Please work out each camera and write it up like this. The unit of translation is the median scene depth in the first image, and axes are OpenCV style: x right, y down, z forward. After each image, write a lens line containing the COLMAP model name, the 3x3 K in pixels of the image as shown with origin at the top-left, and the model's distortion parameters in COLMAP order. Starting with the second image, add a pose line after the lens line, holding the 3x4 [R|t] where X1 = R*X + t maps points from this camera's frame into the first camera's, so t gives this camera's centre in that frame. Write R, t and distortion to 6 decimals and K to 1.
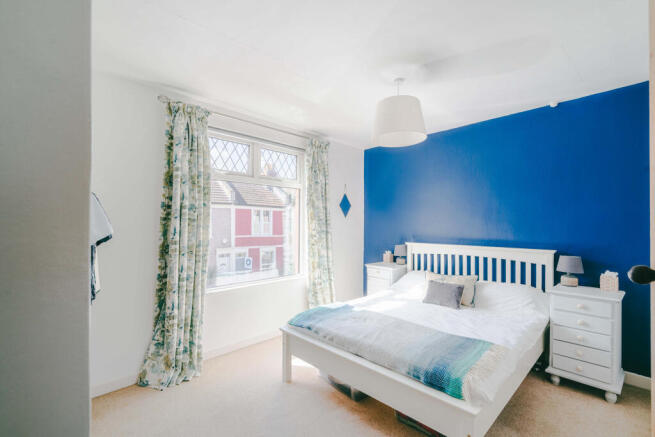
lens RADIAL K [[307.9, 0, 332.1], [0, 307.9, 220.2], [0, 0, 1]] dist [-0.007758, 0.004477]
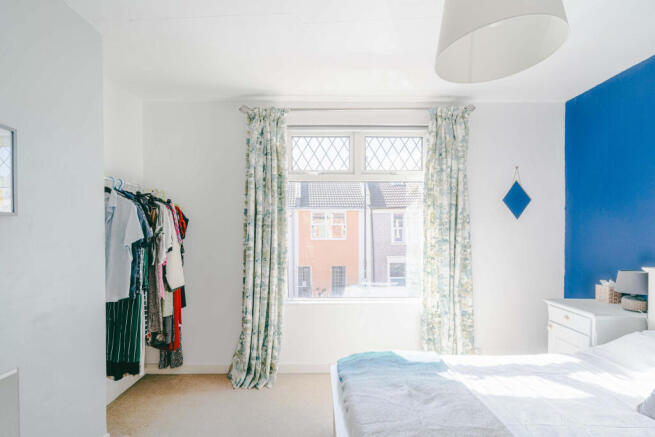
lens RADIAL K [[307.9, 0, 310.6], [0, 307.9, 228.9], [0, 0, 1]] dist [-0.007758, 0.004477]
pose [[0.683211, -0.002048, -0.730219, 0.279167], [0.011108, 0.999910, 0.007588, 0.002400], [0.730137, -0.013295, 0.683172, 0.344061]]
